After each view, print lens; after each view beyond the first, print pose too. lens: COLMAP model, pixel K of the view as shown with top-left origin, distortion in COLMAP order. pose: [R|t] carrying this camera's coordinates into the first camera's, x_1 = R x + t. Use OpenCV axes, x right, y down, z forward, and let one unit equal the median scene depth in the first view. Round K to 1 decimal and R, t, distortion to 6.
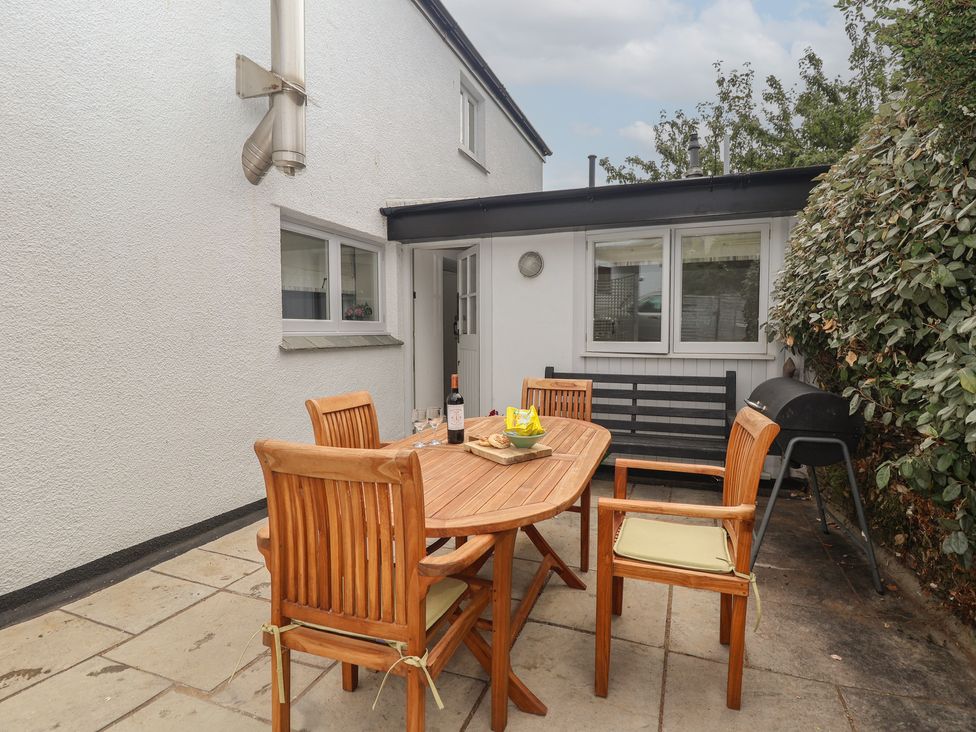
lens RADIAL K [[538.1, 0, 491.3], [0, 538.1, 364.0], [0, 0, 1]] dist [0.001527, -0.015727]
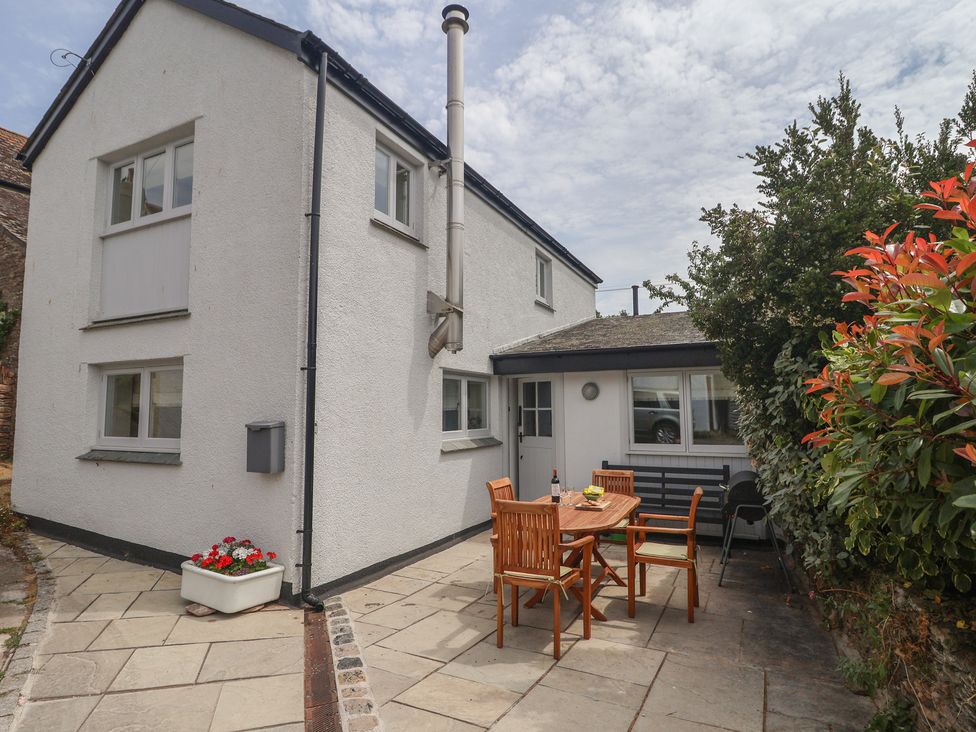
lens RADIAL K [[538.1, 0, 491.3], [0, 538.1, 364.0], [0, 0, 1]] dist [0.001527, -0.015727]
pose [[0.994862, -0.014182, -0.100239, -0.056522], [-0.001082, 0.988593, -0.150605, -0.037824], [0.101232, 0.149939, 0.983499, -0.581533]]
